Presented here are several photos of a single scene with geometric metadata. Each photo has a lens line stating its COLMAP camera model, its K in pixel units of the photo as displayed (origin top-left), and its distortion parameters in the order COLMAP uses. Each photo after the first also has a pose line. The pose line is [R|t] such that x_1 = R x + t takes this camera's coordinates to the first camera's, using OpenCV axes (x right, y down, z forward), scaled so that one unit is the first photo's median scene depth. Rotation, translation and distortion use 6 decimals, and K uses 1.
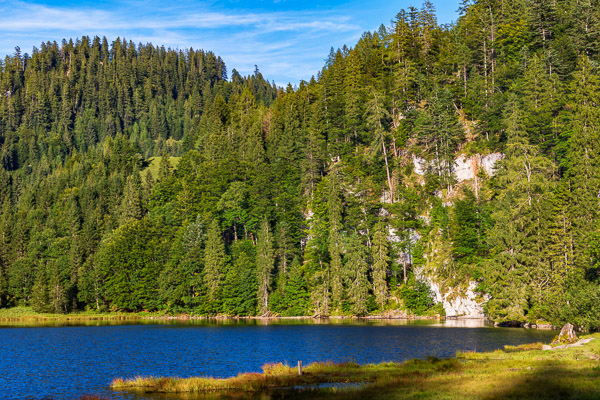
lens RADIAL K [[1205.2, 0, 300.0], [0, 1205.2, 200.0], [0, 0, 1]] dist [-0.000276, 0.245591]
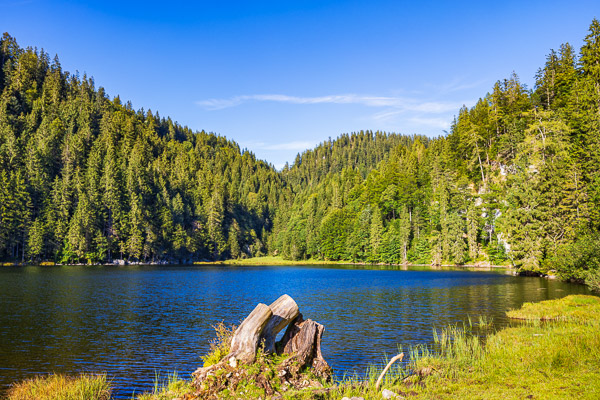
lens RADIAL K [[532.2, 0, 301.6], [0, 532.2, 200.7], [0, 0, 1]] dist [0.004701, 0.006233]
pose [[0.944456, -0.021077, -0.327962, 0.074535], [0.014072, 0.999620, -0.023716, 0.023595], [0.328337, 0.017784, 0.944393, 0.249835]]
